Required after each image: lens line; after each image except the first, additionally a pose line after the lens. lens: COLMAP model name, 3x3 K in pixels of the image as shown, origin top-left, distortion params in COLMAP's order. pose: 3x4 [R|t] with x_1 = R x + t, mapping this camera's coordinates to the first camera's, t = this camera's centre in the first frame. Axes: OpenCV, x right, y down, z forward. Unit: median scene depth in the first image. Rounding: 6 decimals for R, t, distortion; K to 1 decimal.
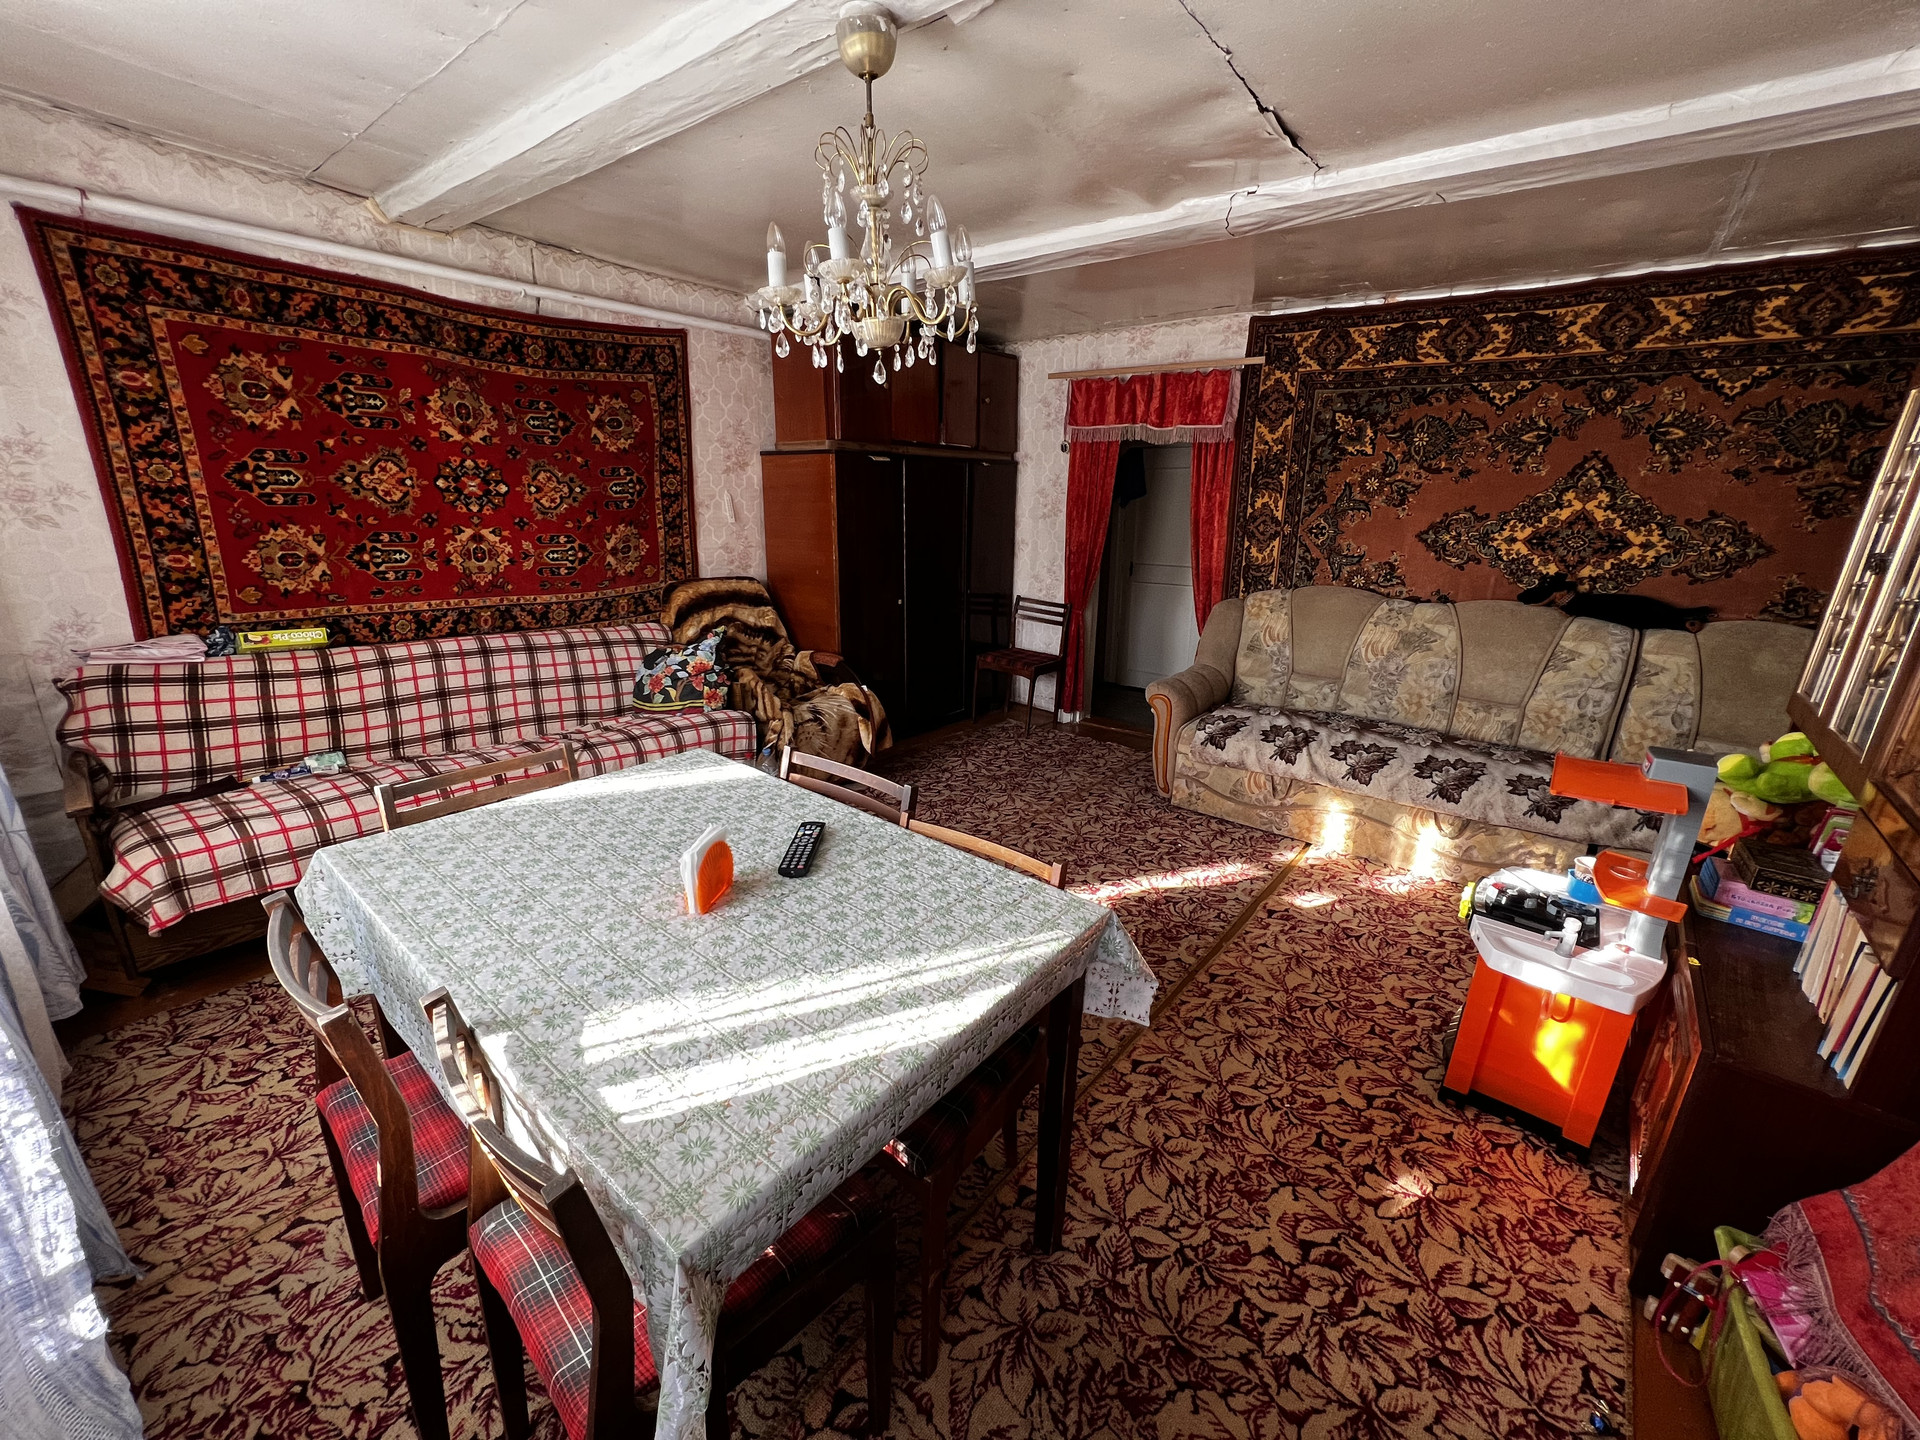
lens RADIAL K [[752.5, 0, 965.0], [0, 752.5, 726.4], [0, 0, 1]] dist [-0.000348, 0.000023]
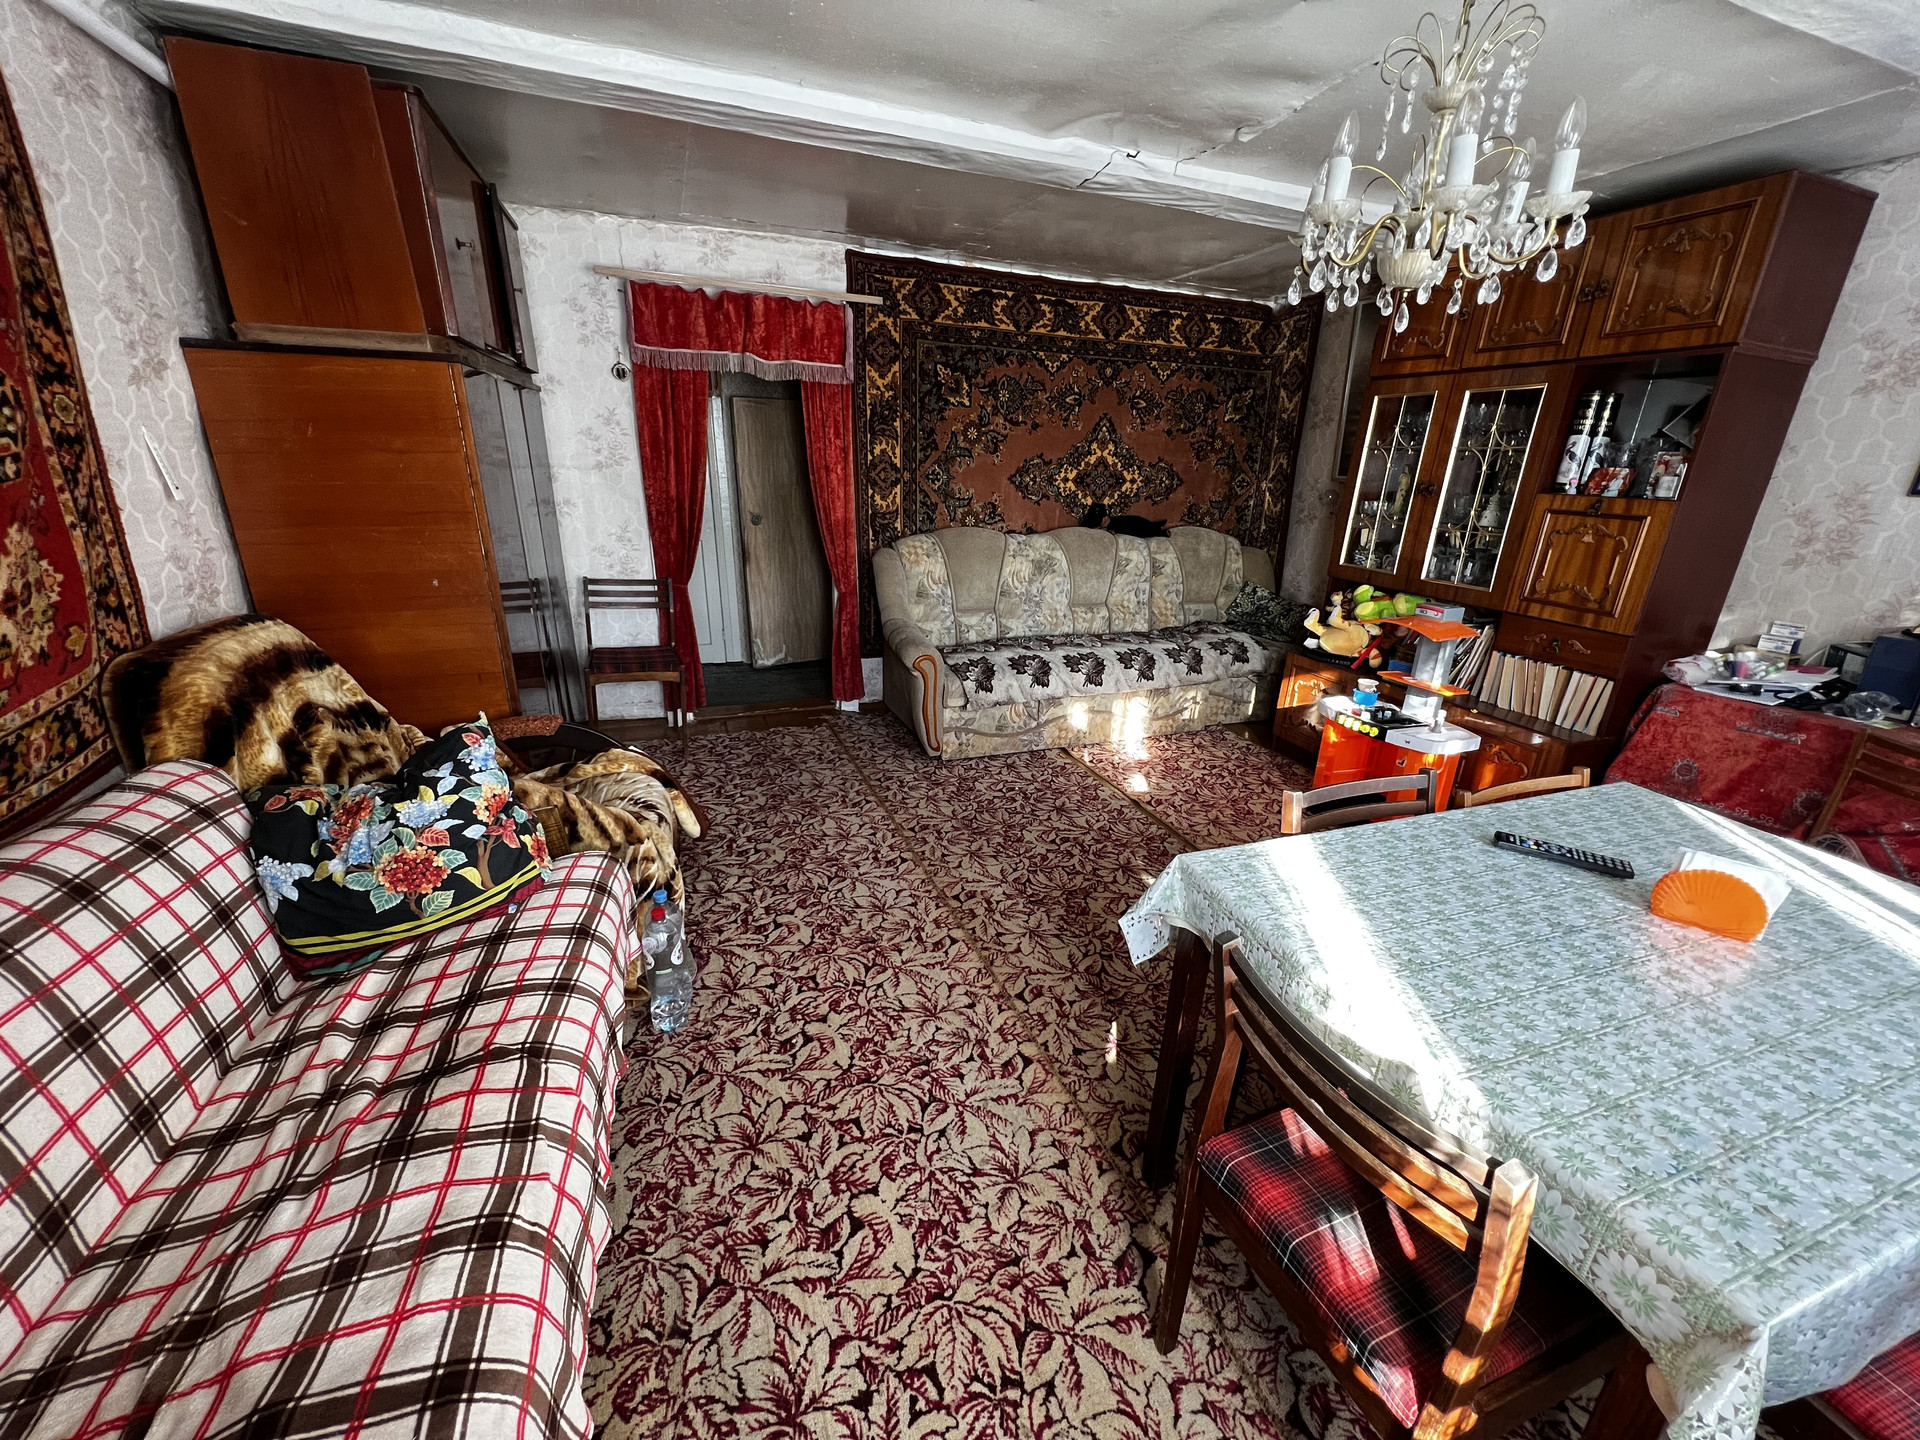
lens RADIAL K [[752.5, 0, 963.9], [0, 752.5, 725.6], [0, 0, 1]] dist [-0.000348, 0.000023]
pose [[0.520169, -0.297770, 0.800473, -0.546294], [0.232458, 0.951230, 0.202793, -0.149422], [-0.821819, 0.080590, 0.564020, 0.446900]]
